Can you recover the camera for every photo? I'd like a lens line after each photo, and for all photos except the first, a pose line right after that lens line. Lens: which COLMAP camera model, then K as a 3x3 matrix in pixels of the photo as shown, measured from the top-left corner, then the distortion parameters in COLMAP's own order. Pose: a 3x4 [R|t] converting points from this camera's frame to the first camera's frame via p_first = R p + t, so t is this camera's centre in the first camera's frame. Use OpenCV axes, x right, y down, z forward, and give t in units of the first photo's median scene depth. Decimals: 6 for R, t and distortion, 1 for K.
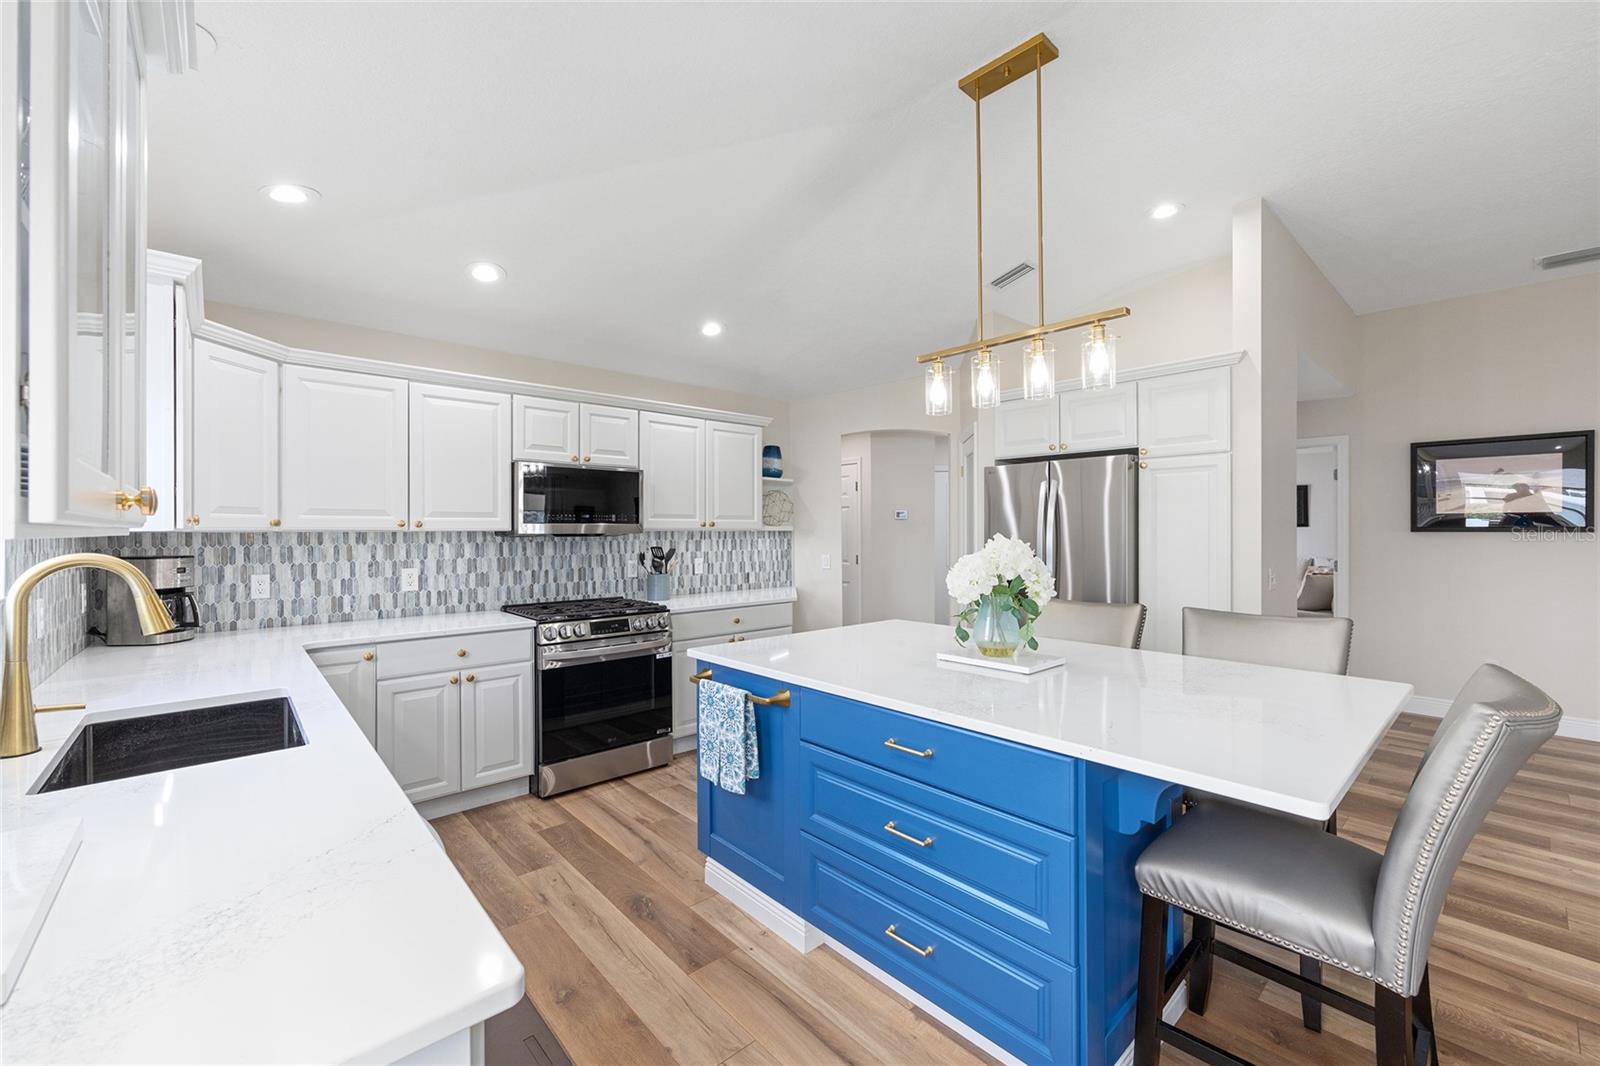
lens RADIAL K [[646.8, 0, 813.4], [0, 646.8, 528.1], [0, 0, 1]] dist [-0.009036, 0.001291]
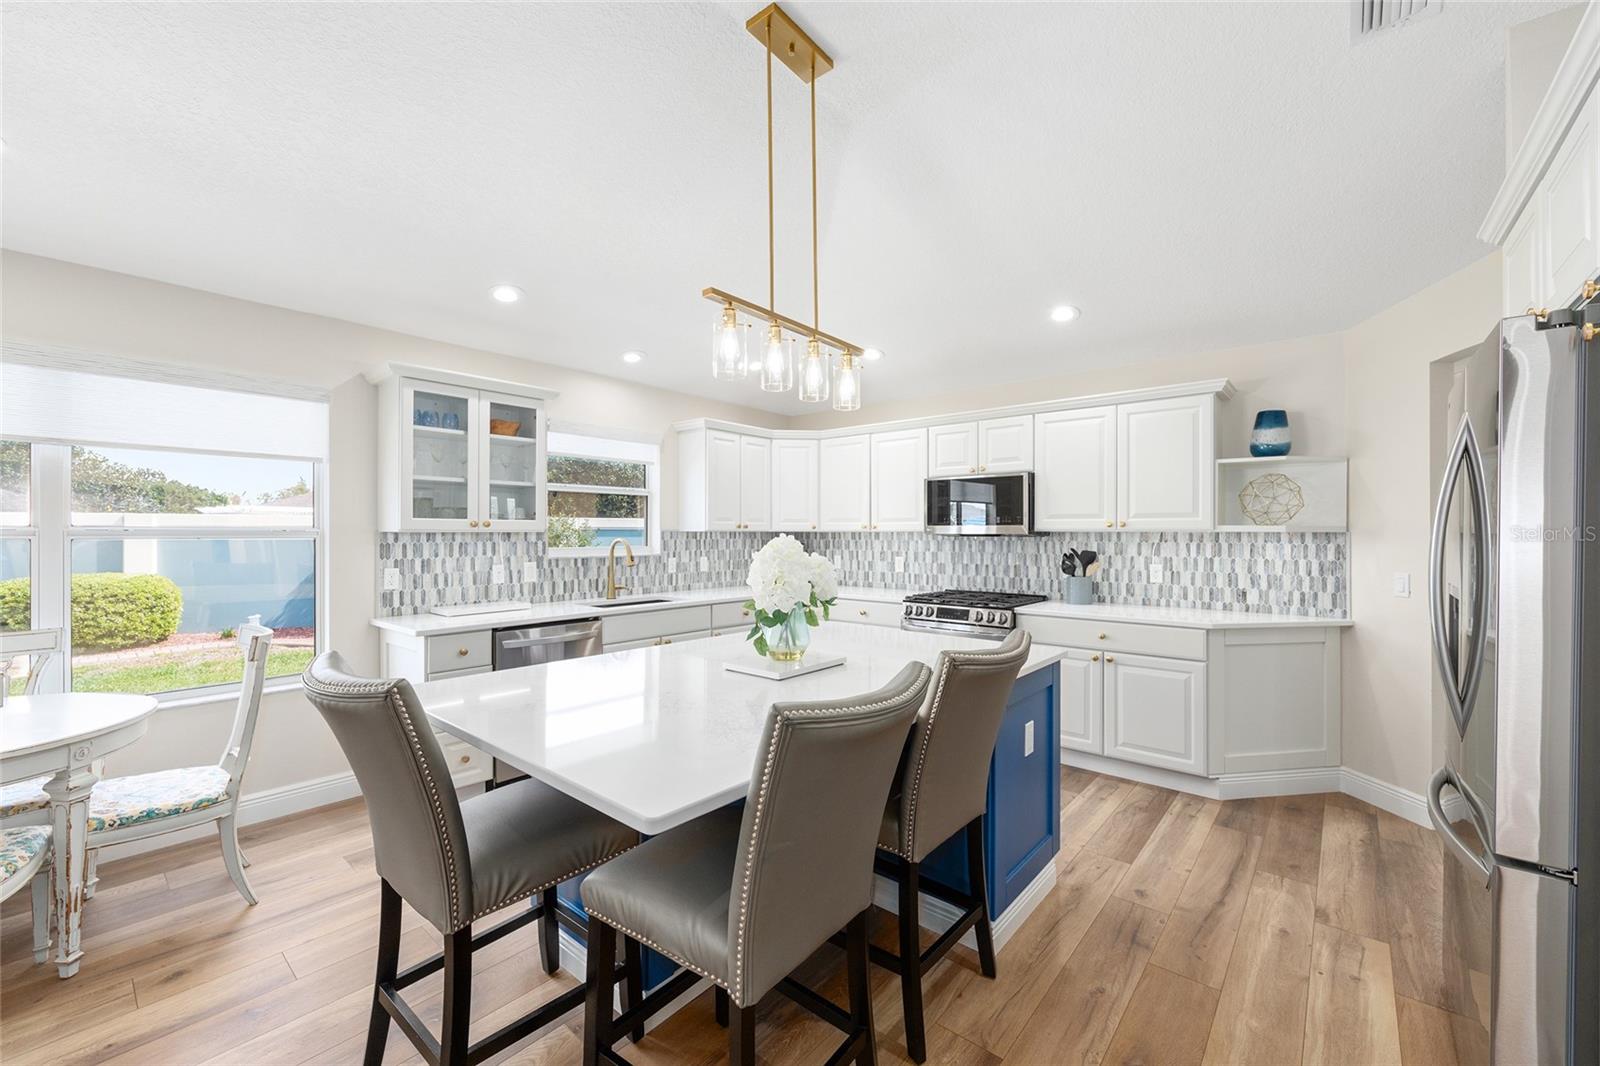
lens RADIAL K [[646.8, 0, 800.6], [0, 646.8, 530.9], [0, 0, 1]] dist [-0.009036, 0.001291]
pose [[0.116358, -0.000394, -0.993207, 0.795909], [0.002563, 0.999997, -0.000096, 0.002412], [0.993204, -0.002534, 0.116358, 0.578033]]
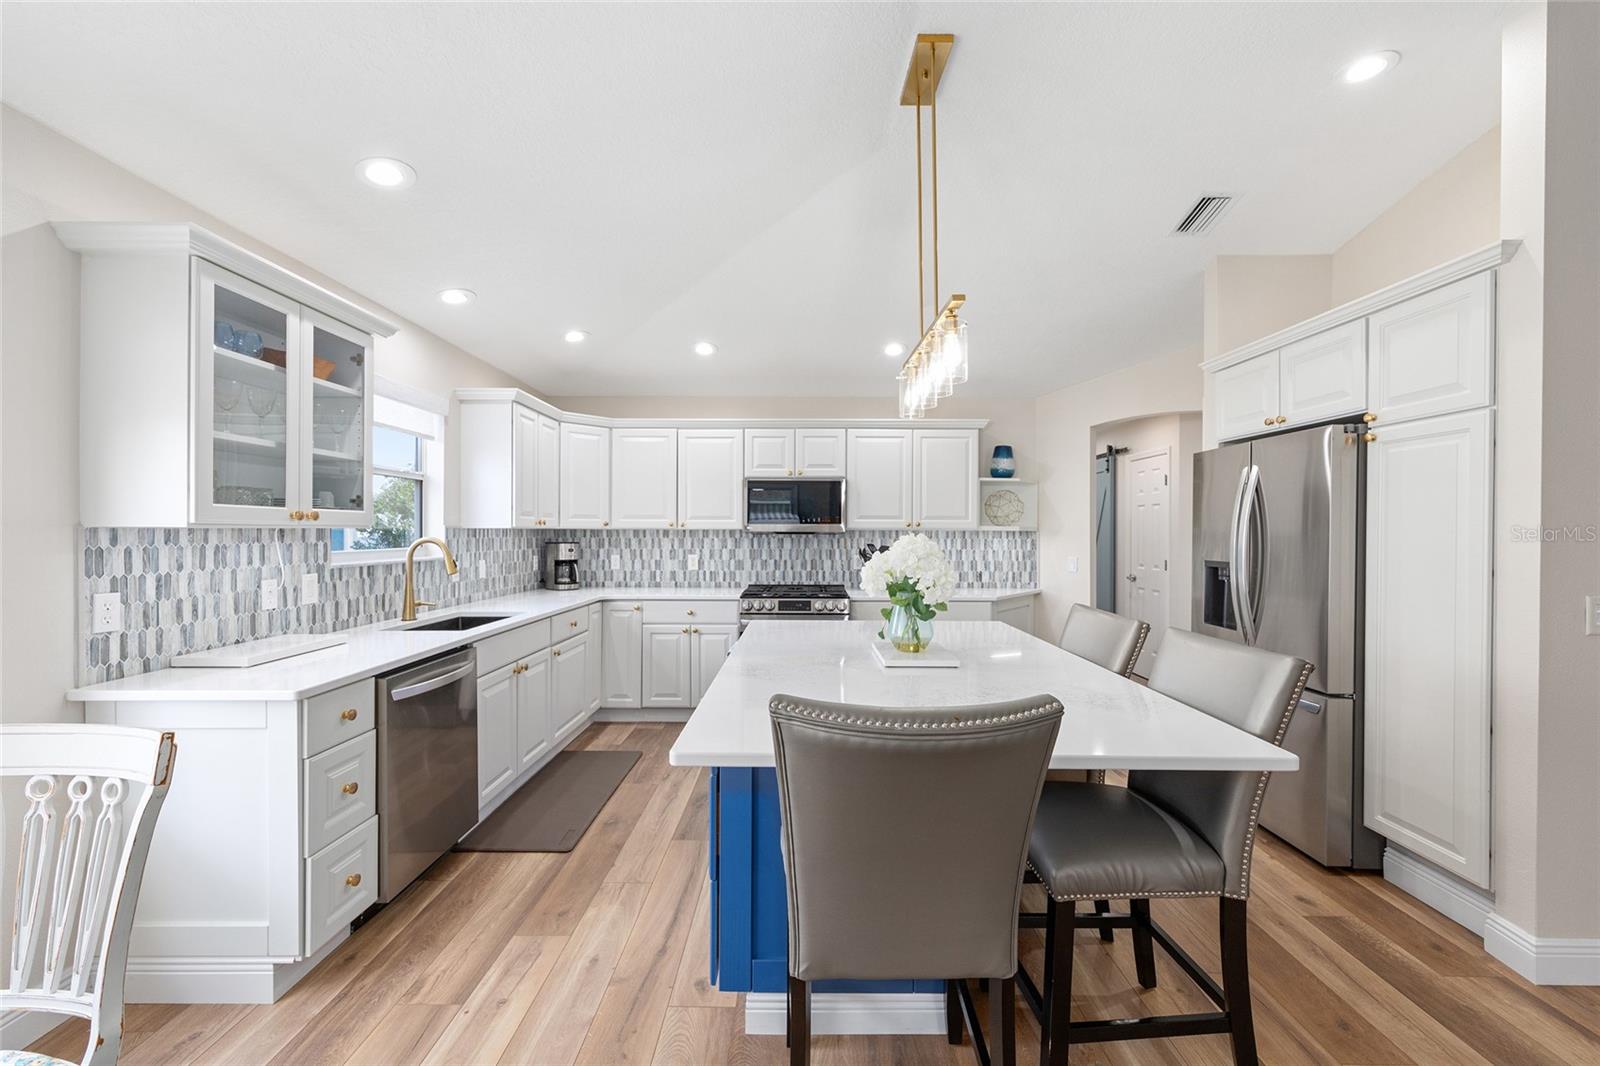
lens RADIAL K [[646.8, 0, 805.9], [0, 646.8, 531.8], [0, 0, 1]] dist [-0.009036, 0.001291]
pose [[0.734615, 0.005914, -0.678459, 0.545296], [-0.003051, 0.999981, 0.005414, 0.001595], [0.678478, -0.001907, 0.734618, 0.084999]]
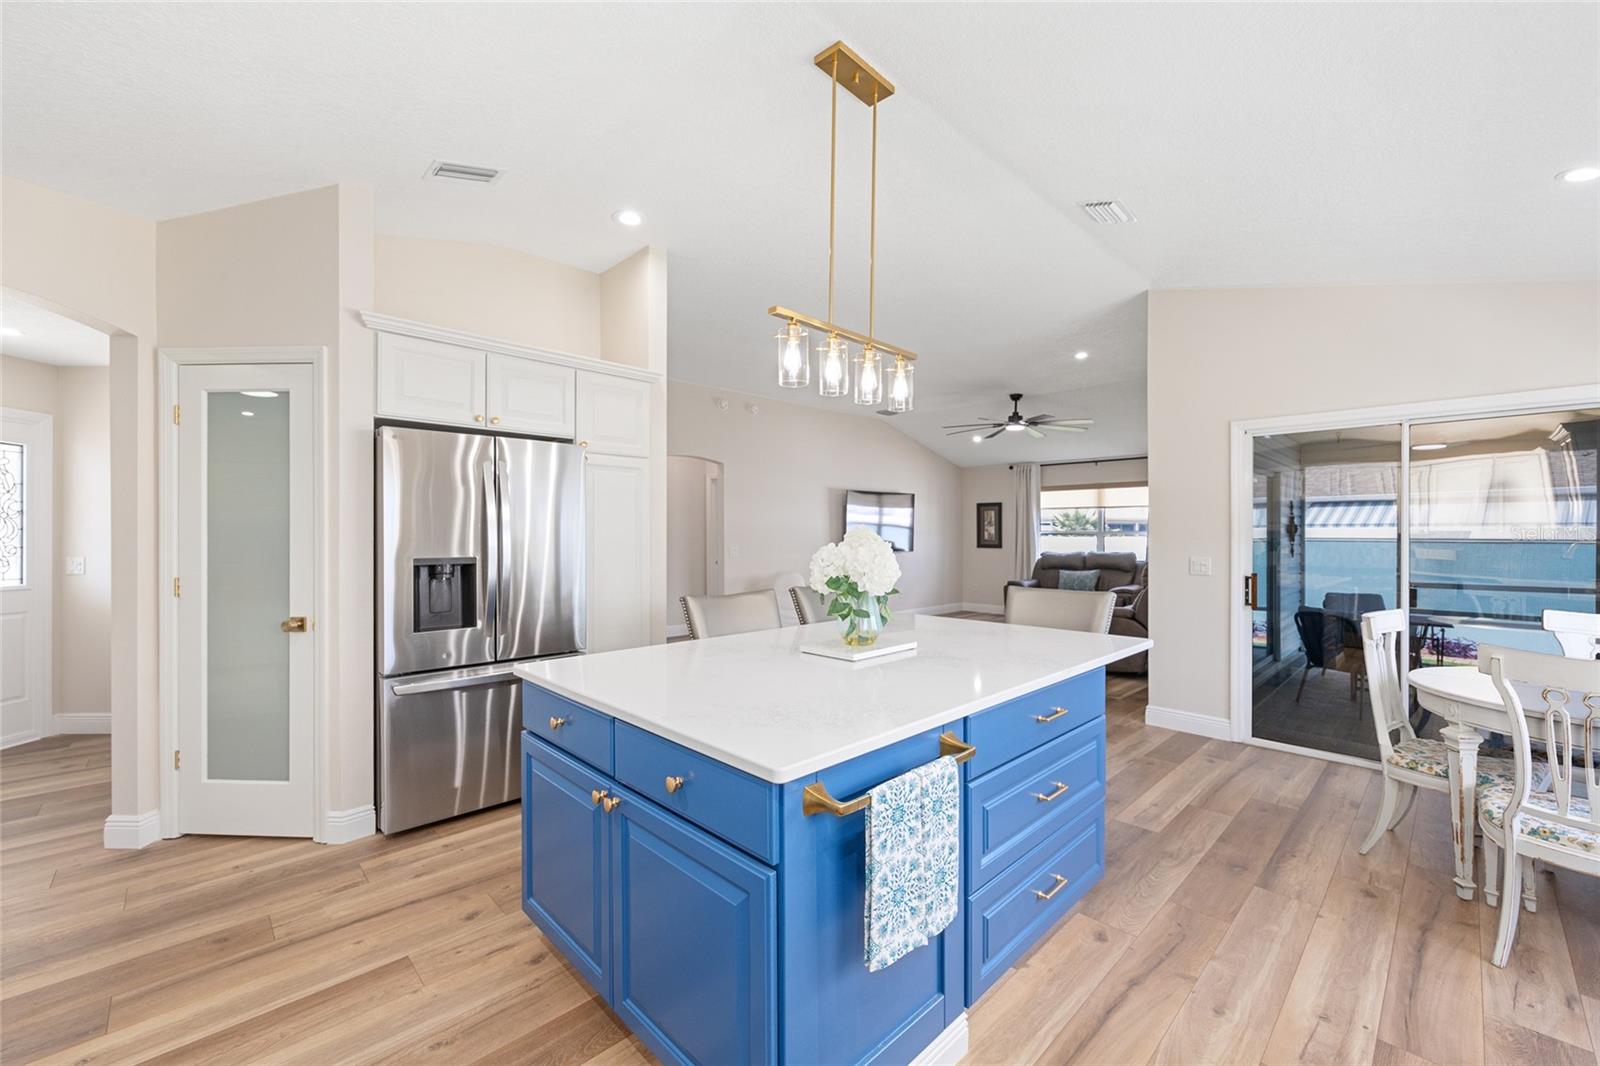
lens RADIAL K [[646.8, 0, 799.1], [0, 646.8, 543.0], [0, 0, 1]] dist [-0.009036, 0.001291]
pose [[-0.022877, -0.007575, 0.999710, -0.459628], [-0.003461, 0.999966, 0.007498, 0.019092], [-0.999732, -0.003288, -0.022903, 0.710751]]
